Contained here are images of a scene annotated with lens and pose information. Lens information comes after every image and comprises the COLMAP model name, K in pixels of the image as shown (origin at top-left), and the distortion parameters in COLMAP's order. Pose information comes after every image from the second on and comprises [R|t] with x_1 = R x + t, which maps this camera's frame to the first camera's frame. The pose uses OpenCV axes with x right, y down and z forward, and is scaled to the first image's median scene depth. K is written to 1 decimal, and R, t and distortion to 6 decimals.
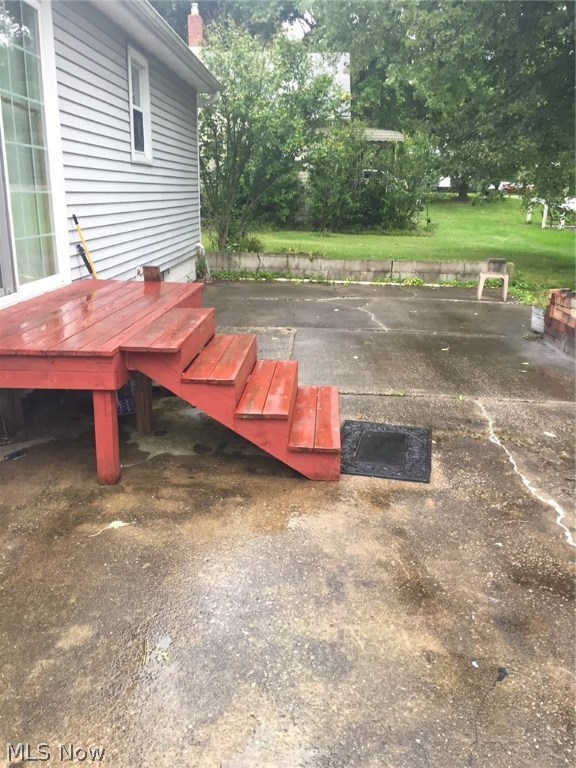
lens RADIAL K [[660.2, 0, 288.0], [0, 660.2, 384.0], [0, 0, 1]] dist [0.062597, -0.066900]
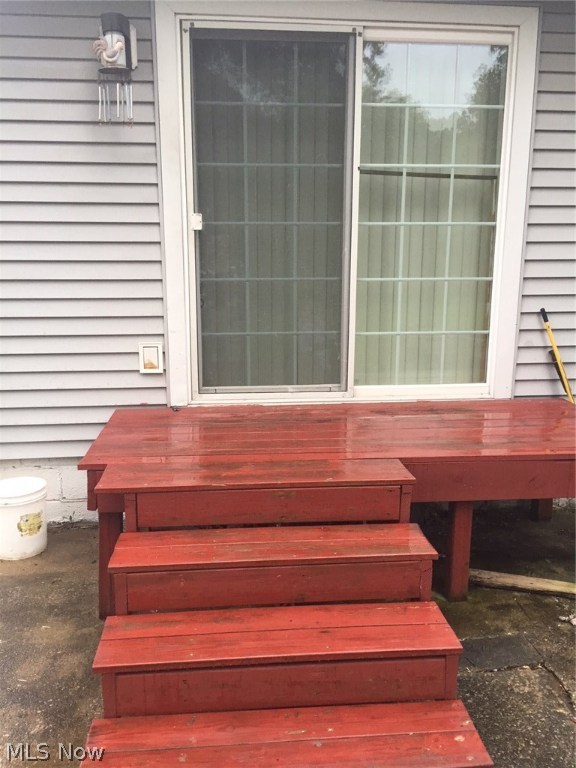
lens RADIAL K [[660.2, 0, 288.0], [0, 660.2, 384.0], [0, 0, 1]] dist [0.062597, -0.066900]
pose [[0.127681, 0.160227, -0.978787, 0.346361], [-0.272803, 0.954473, 0.120660, -0.189086], [0.953560, 0.251611, 0.165579, 0.643548]]
